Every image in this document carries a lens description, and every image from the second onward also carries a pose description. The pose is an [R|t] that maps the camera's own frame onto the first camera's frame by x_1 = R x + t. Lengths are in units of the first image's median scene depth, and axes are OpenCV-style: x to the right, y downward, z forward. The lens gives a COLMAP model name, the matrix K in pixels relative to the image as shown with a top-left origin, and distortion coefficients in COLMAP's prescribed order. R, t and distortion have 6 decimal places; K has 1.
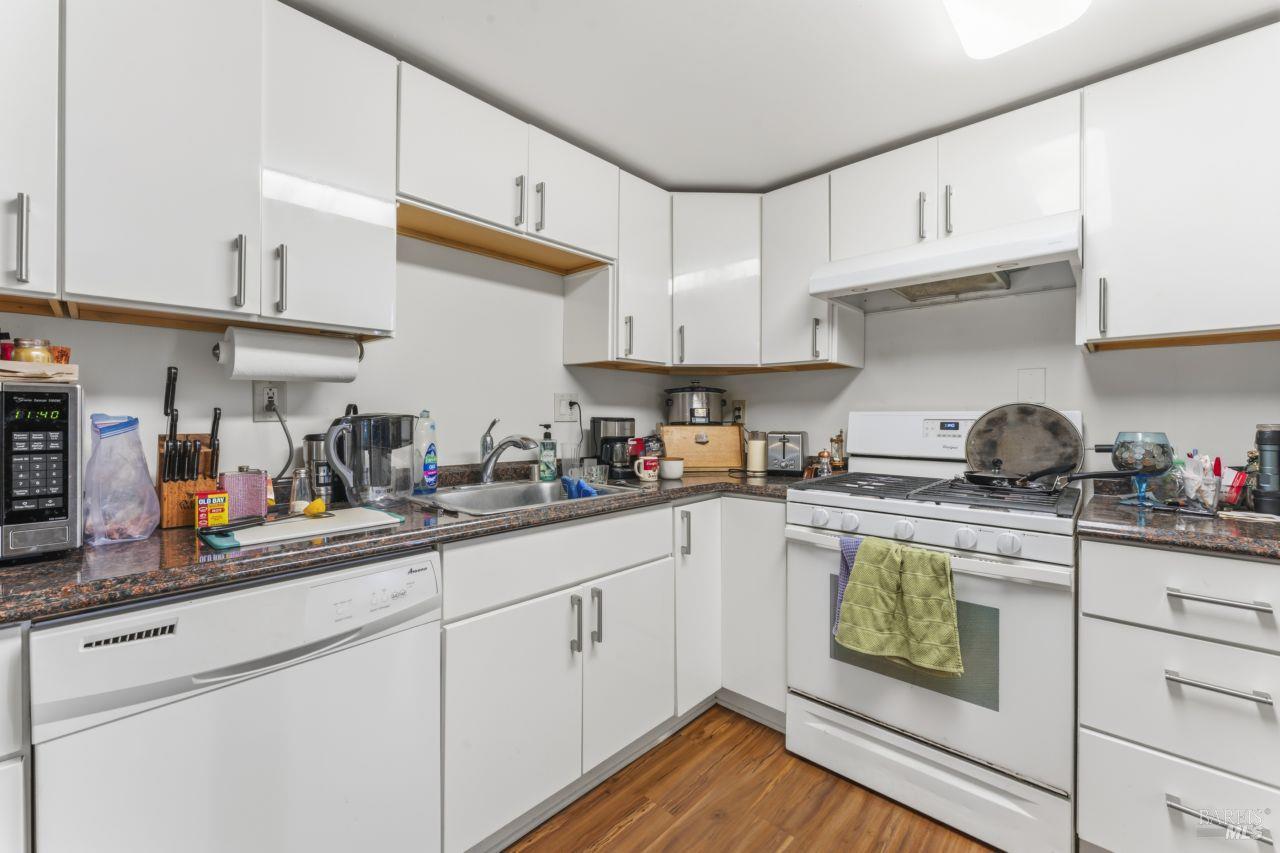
lens RADIAL K [[519.8, 0, 634.3], [0, 519.8, 414.7], [0, 0, 1]] dist [-0.001909, -0.000152]
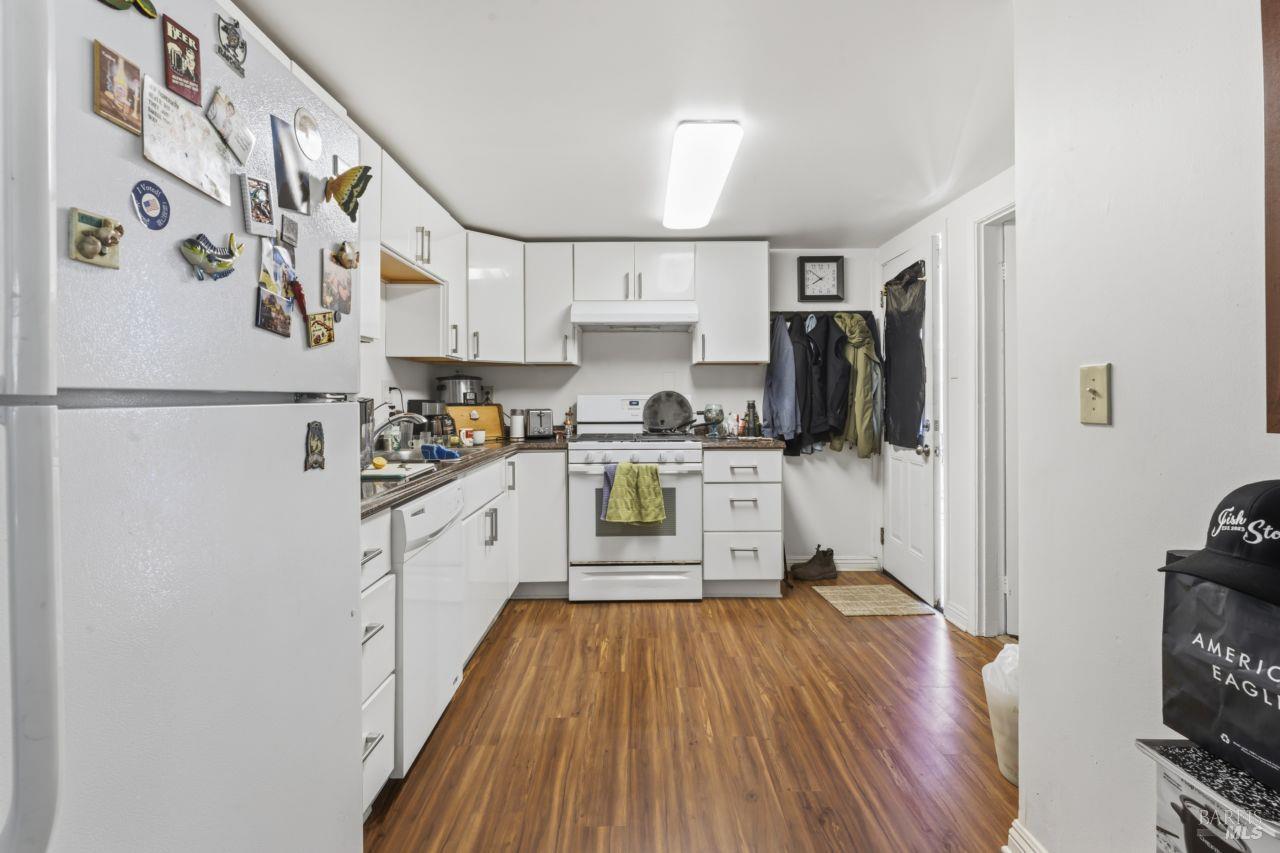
lens RADIAL K [[632.6, 0, 644.1], [0, 632.6, 393.8], [0, 0, 1]] dist [-0.000405, -0.000071]
pose [[0.714027, 0.000212, 0.700118, -0.969424], [0.003756, 0.999984, -0.004133, -0.001401], [-0.700108, 0.005580, 0.714015, -0.615925]]
